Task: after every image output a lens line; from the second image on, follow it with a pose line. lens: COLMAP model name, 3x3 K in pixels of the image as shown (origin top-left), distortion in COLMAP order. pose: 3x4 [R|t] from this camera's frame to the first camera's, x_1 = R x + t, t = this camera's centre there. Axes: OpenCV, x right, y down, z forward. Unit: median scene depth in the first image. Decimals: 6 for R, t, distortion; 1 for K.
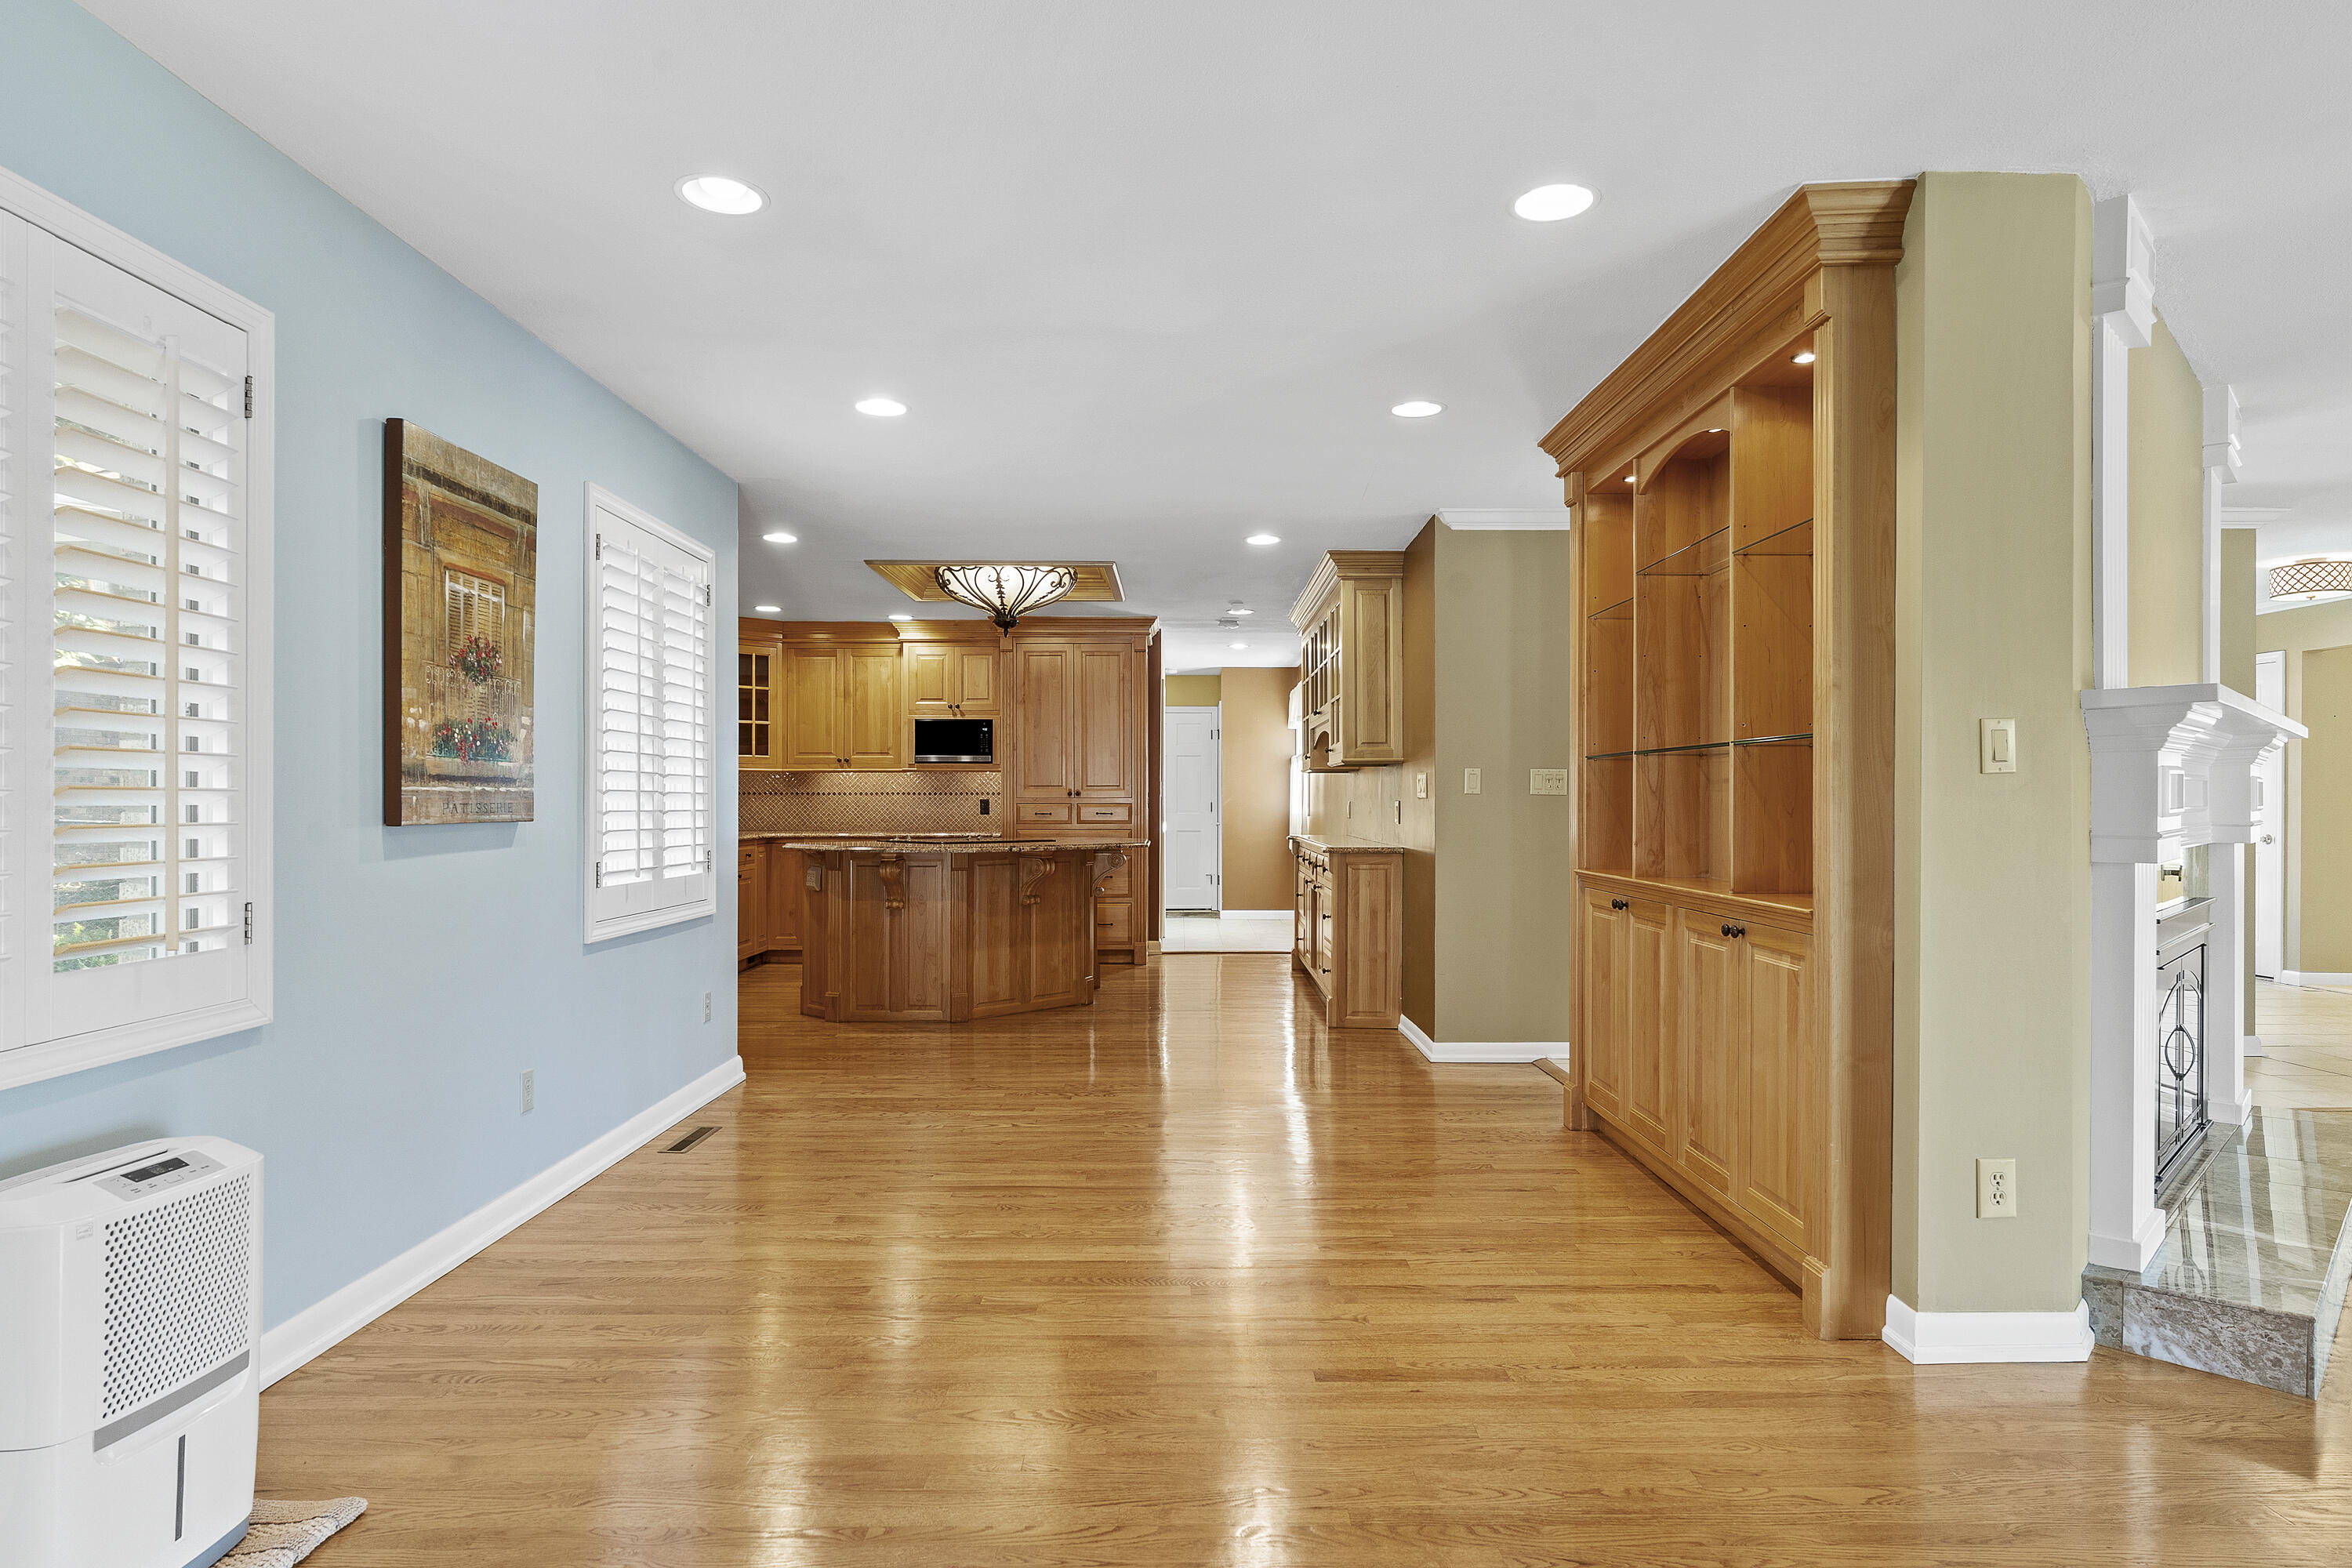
lens RADIAL K [[1317.1, 0, 1178.3], [0, 1317.1, 791.8], [0, 0, 1]] dist [-0.001212, -0.000250]
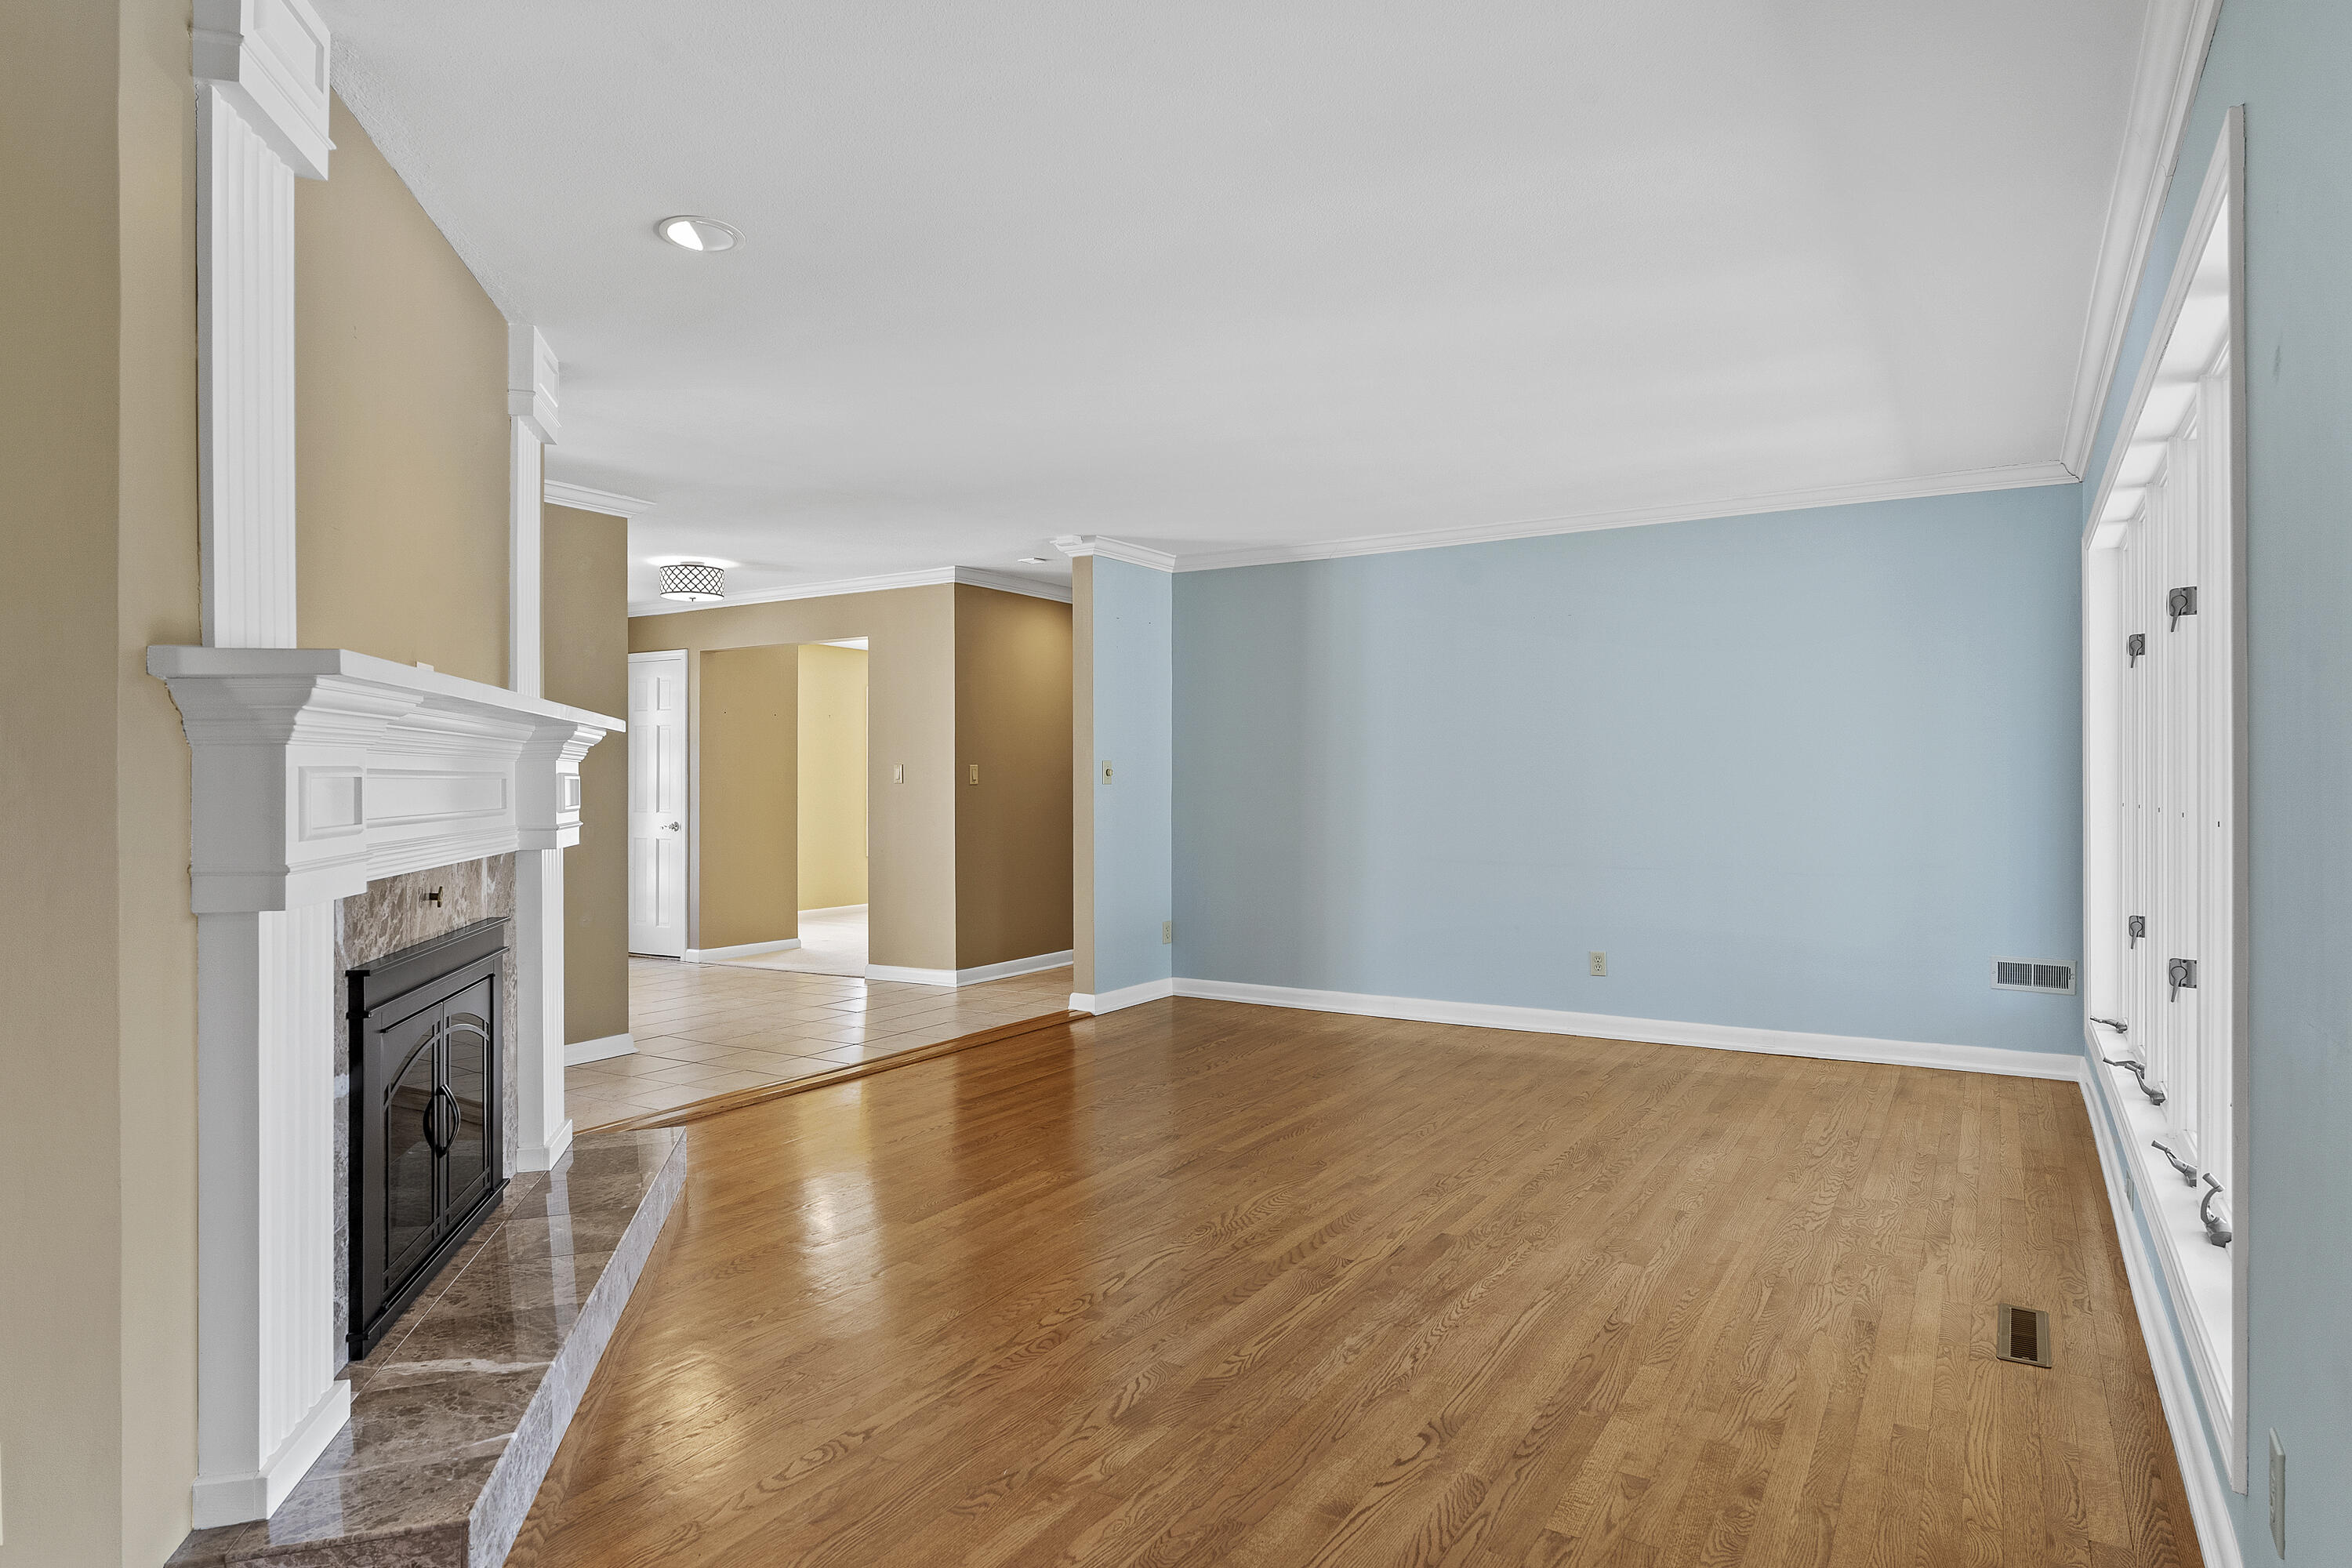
lens RADIAL K [[1317.1, 0, 1177.2], [0, 1317.1, 778.1], [0, 0, 1]] dist [-0.001212, -0.000250]
pose [[0.538586, -0.006862, 0.842542, 0.381498], [0.006145, 0.999972, 0.004216, -0.012857], [-0.842548, 0.002906, 0.538613, 0.222791]]
